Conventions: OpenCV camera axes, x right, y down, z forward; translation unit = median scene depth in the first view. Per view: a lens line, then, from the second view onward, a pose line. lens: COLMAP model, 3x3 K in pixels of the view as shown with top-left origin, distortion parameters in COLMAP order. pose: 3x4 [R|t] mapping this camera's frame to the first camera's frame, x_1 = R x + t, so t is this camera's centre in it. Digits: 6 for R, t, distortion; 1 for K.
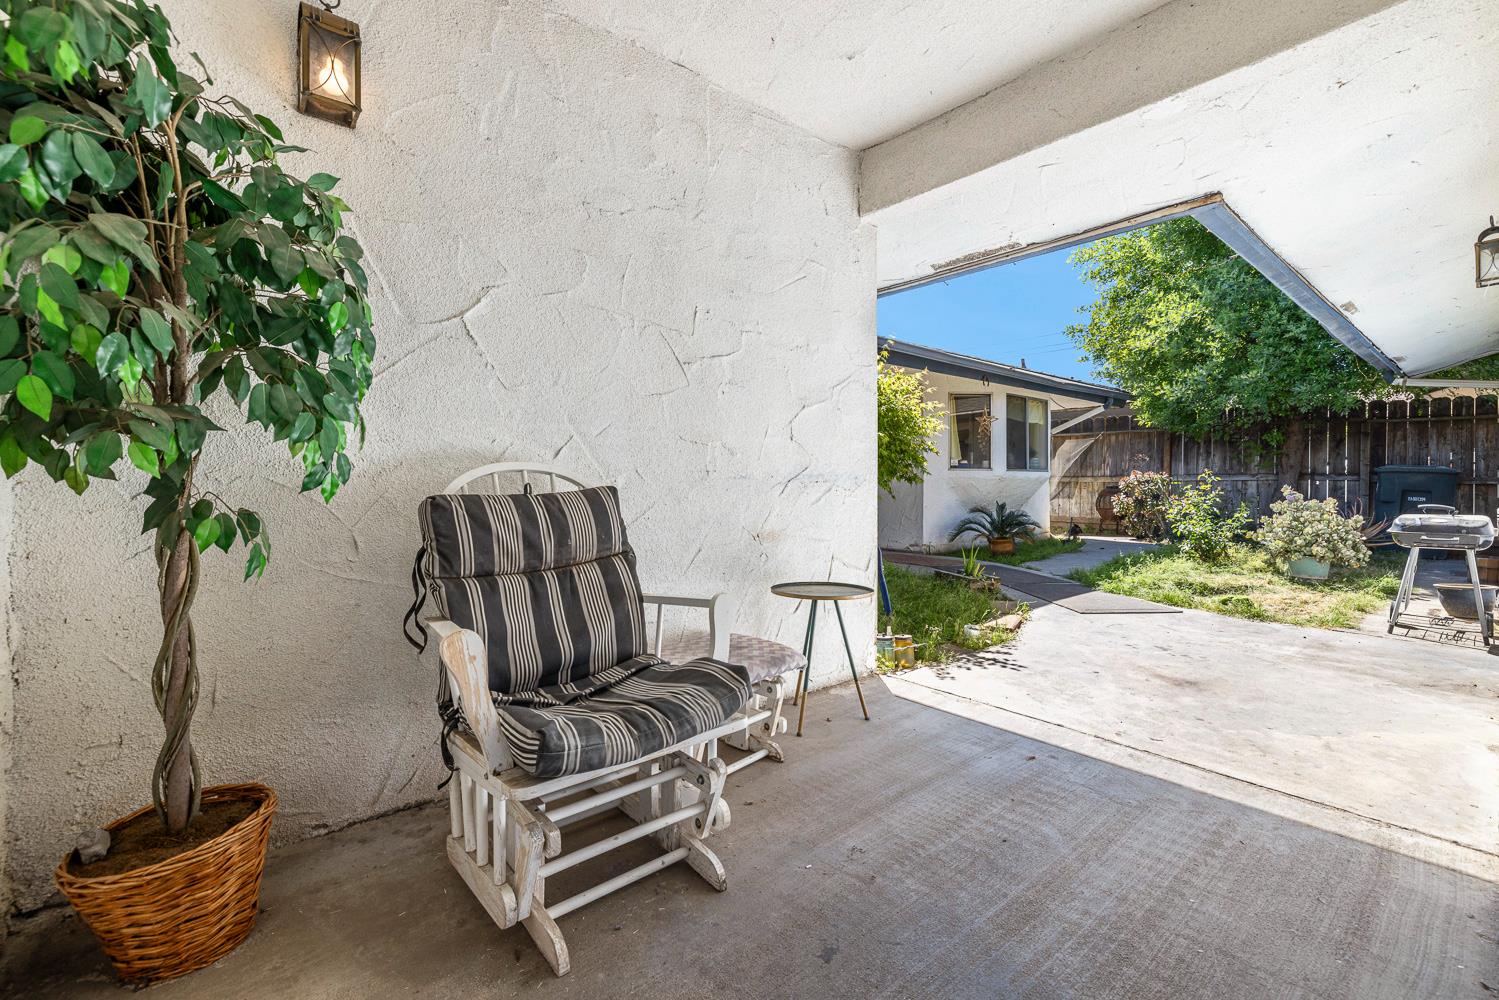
lens RADIAL K [[634.9, 0, 751.3], [0, 634.9, 486.9], [0, 0, 1]] dist [-0.003528, 0.001913]
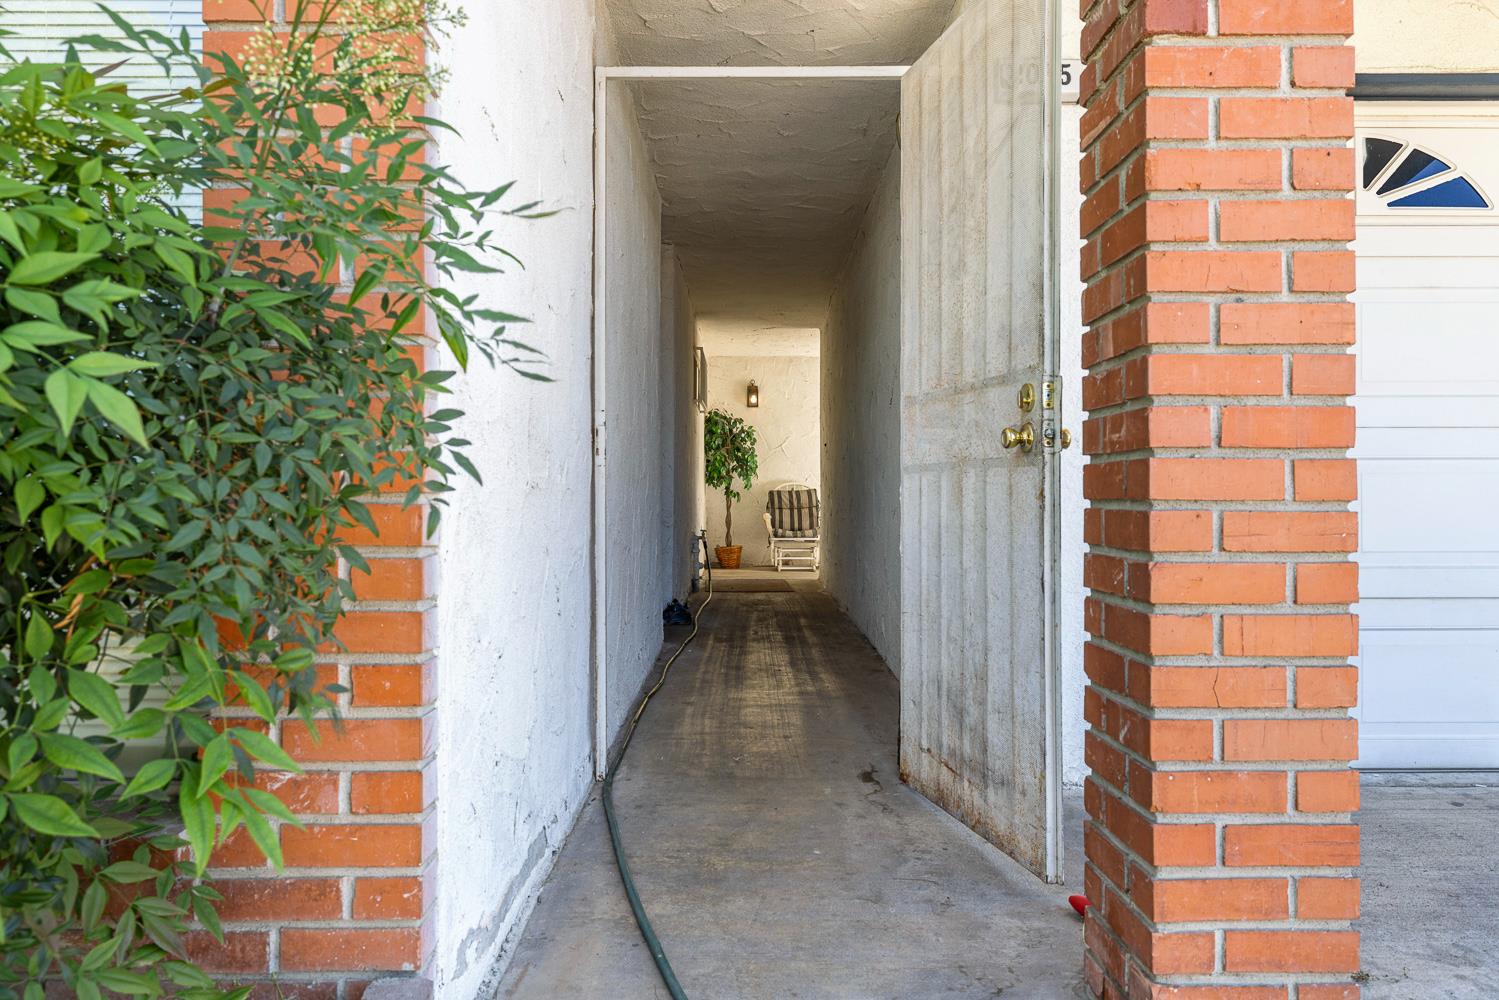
lens RADIAL K [[1139.2, 0, 750.6], [0, 1139.2, 500.3], [0, 0, 1]] dist [0.001523, -0.000076]
pose [[0.770433, -0.005886, -0.637494, 4.614612], [-0.002599, 0.999920, -0.012373, 0.186233], [0.637516, 0.011189, 0.770356, -5.401985]]
